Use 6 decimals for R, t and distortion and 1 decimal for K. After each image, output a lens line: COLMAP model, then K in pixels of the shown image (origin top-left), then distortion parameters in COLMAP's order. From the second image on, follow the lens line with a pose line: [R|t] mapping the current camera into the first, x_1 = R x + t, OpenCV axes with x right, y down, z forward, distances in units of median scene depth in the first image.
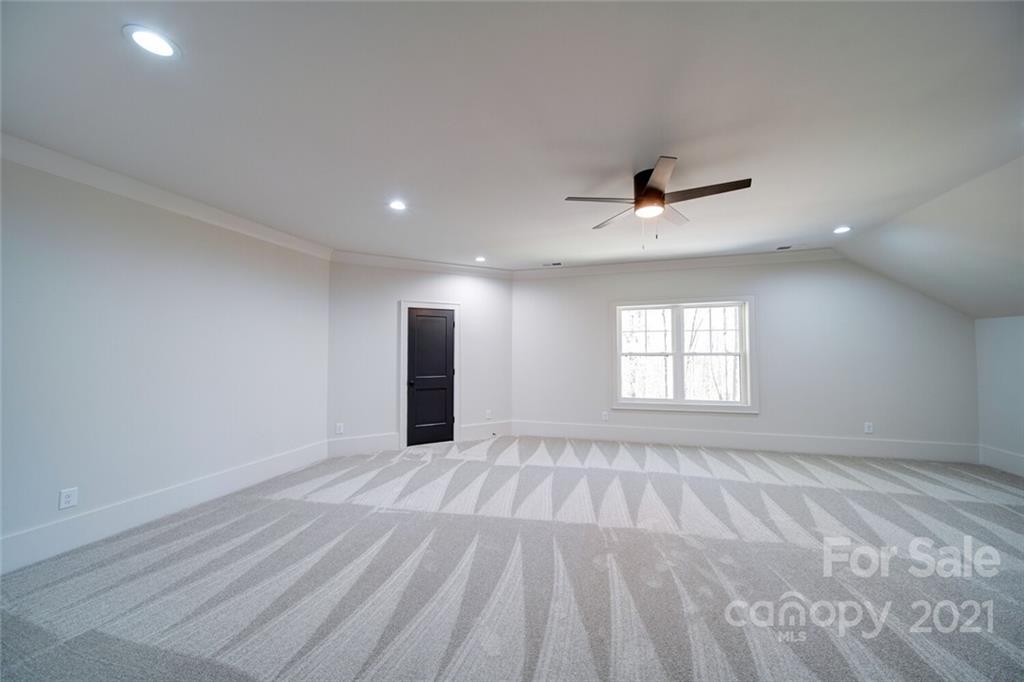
lens RADIAL K [[359.9, 0, 513.5], [0, 359.9, 341.7], [0, 0, 1]] dist [-0.002139, -0.000285]
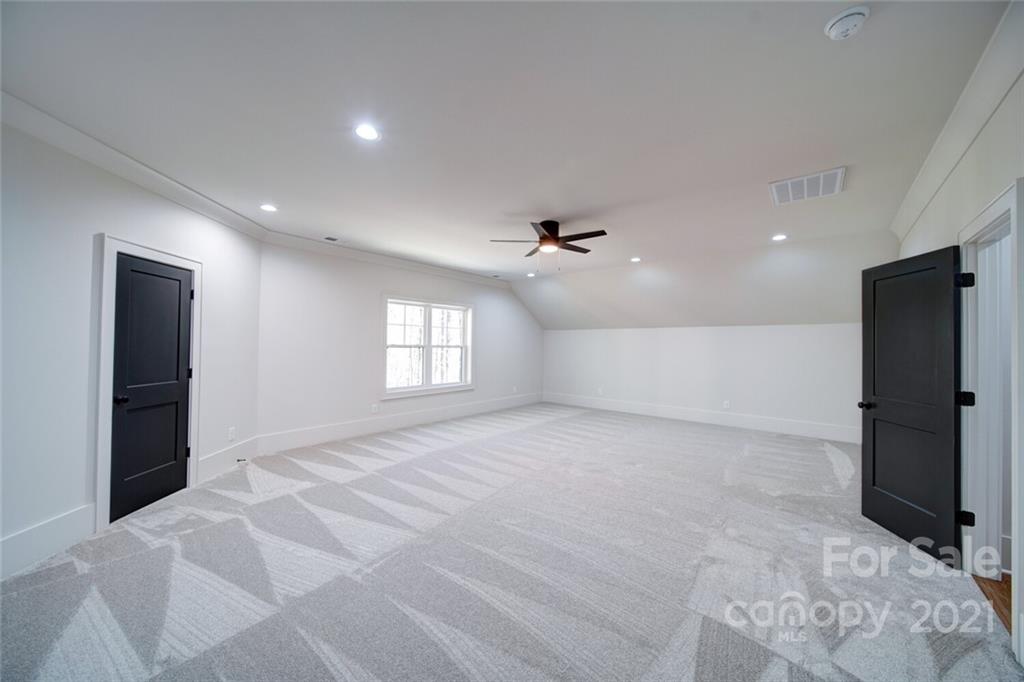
lens RADIAL K [[359.9, 0, 513.5], [0, 359.9, 341.7], [0, 0, 1]] dist [-0.002139, -0.000285]
pose [[0.414919, 0.018060, 0.909679, -0.493347], [-0.042634, 0.999091, -0.000389, 0.008393], [-0.908859, -0.038622, 0.415312, 0.260515]]
